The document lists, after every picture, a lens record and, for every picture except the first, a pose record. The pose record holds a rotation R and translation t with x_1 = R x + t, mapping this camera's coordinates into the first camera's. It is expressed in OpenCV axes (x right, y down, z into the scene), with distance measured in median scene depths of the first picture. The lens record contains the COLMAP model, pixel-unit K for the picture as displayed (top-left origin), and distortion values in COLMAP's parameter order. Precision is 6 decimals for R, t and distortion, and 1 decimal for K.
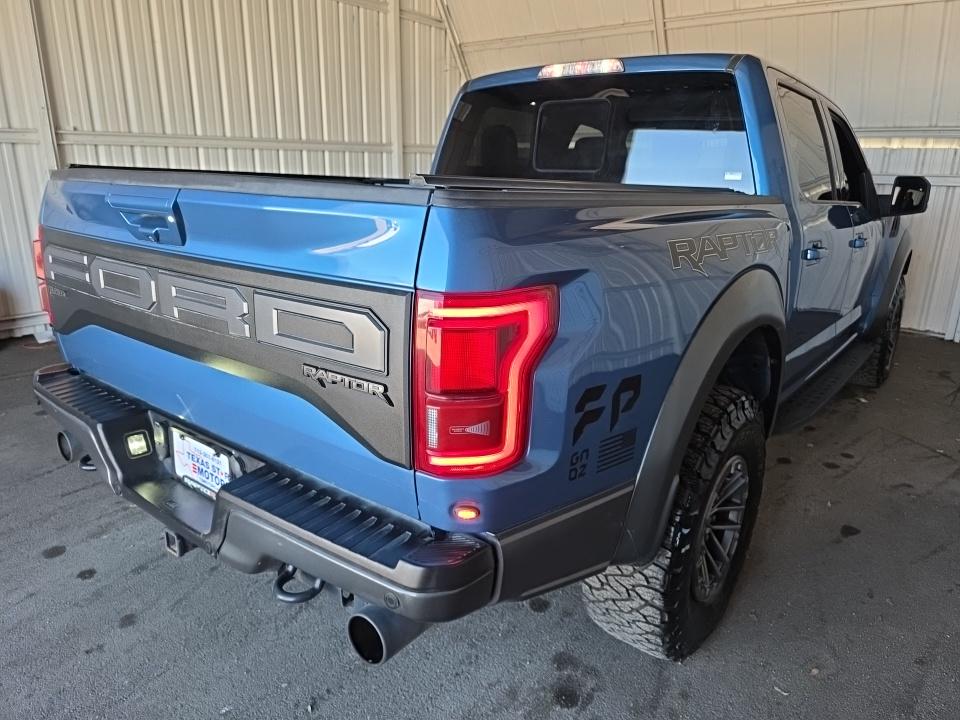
lens RADIAL K [[669.6, 0, 464.7], [0, 669.6, 355.1], [0, 0, 1]] dist [0.006251, -0.001404]
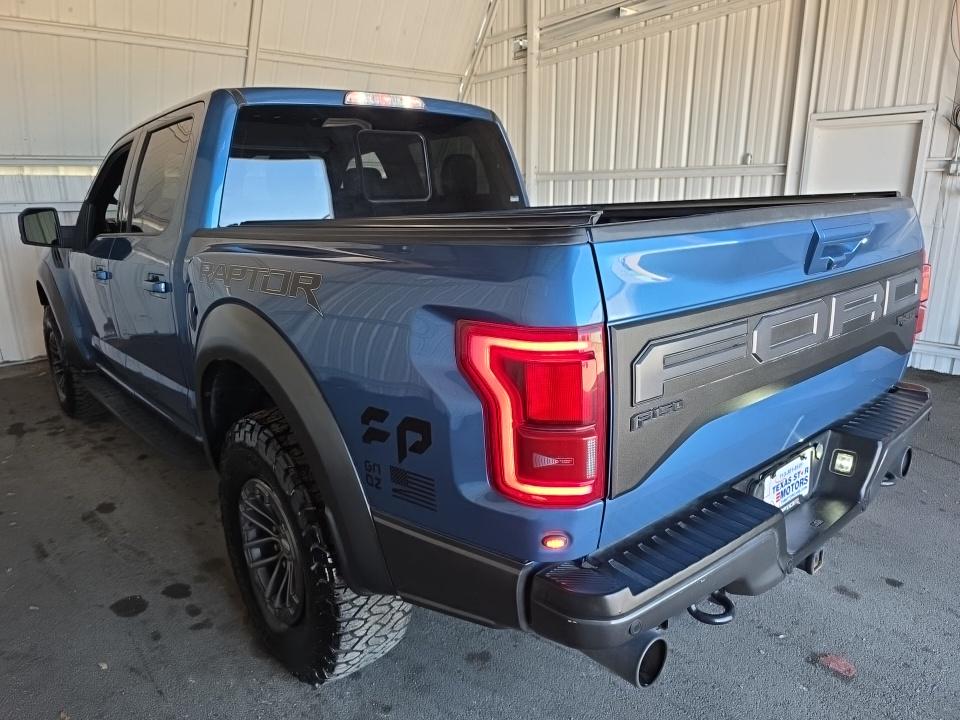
lens RADIAL K [[673.8, 0, 480.0], [0, 673.8, 360.0], [0, 0, 1]] dist [0.031817, -0.042369]
pose [[0.158114, -0.256606, 0.953495, -1.181210], [0.287407, 0.935792, 0.204182, -0.304675], [-0.944668, 0.241757, 0.221713, 0.980421]]
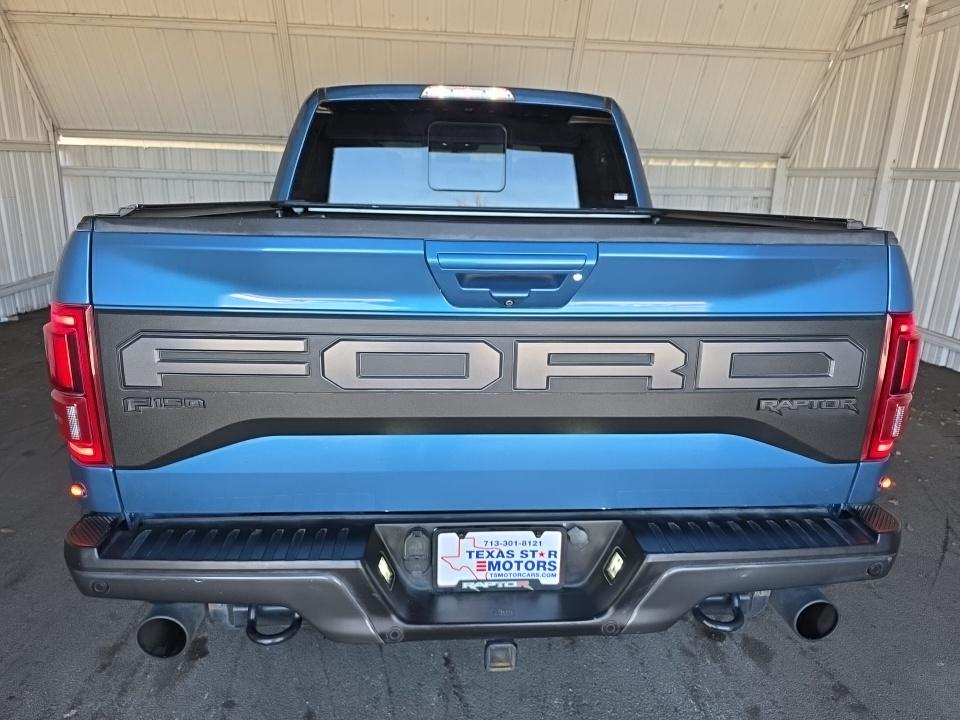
lens RADIAL K [[673.8, 0, 480.0], [0, 673.8, 360.0], [0, 0, 1]] dist [0.031817, -0.042369]
pose [[0.728716, -0.176447, 0.661694, -0.781246], [0.169980, 0.982603, 0.074823, -0.126495], [-0.663385, 0.057950, 0.746031, 0.302153]]
